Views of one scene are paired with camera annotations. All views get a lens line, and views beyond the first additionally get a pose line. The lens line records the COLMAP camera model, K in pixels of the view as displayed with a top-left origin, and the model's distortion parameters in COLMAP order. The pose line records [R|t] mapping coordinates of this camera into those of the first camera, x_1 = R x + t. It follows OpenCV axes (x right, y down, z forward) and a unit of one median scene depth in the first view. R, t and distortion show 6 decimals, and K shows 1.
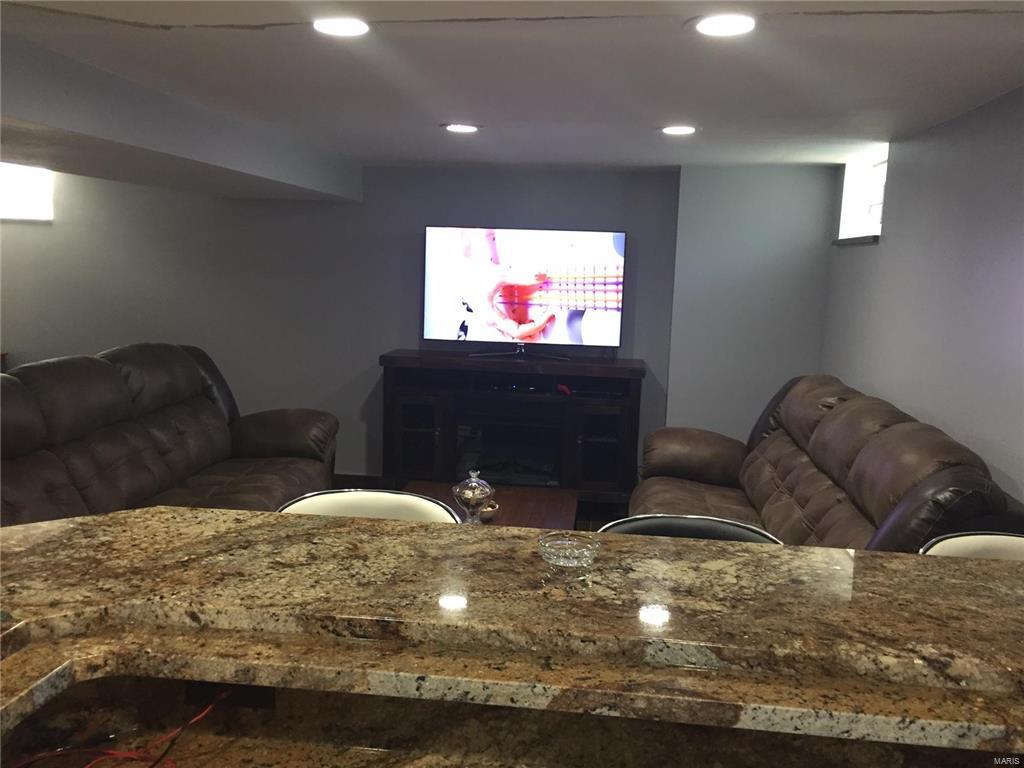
lens RADIAL K [[887.7, 0, 511.6], [0, 887.7, 381.8], [0, 0, 1]] dist [0.049364, 0.000675]
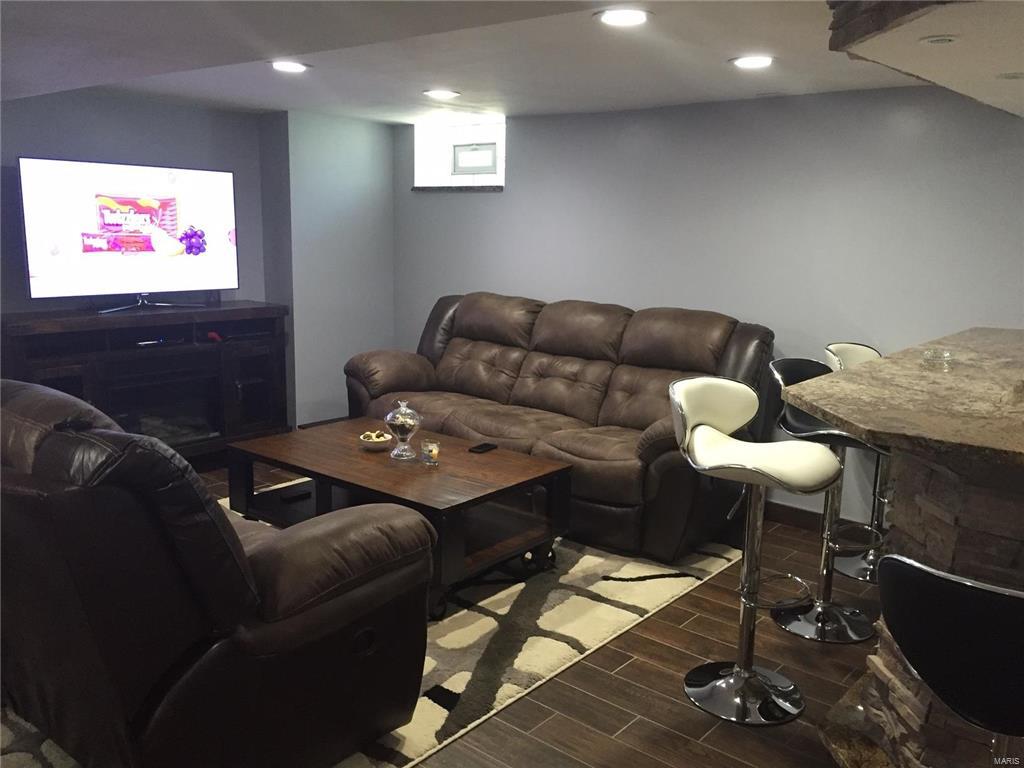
lens RADIAL K [[887.7, 0, 511.4], [0, 887.7, 386.9], [0, 0, 1]] dist [0.049364, 0.000675]
pose [[0.551910, -0.165327, 0.817351, -0.572167], [0.105123, 0.986125, 0.128482, -0.028051], [-0.827252, 0.015012, 0.561631, 0.188724]]
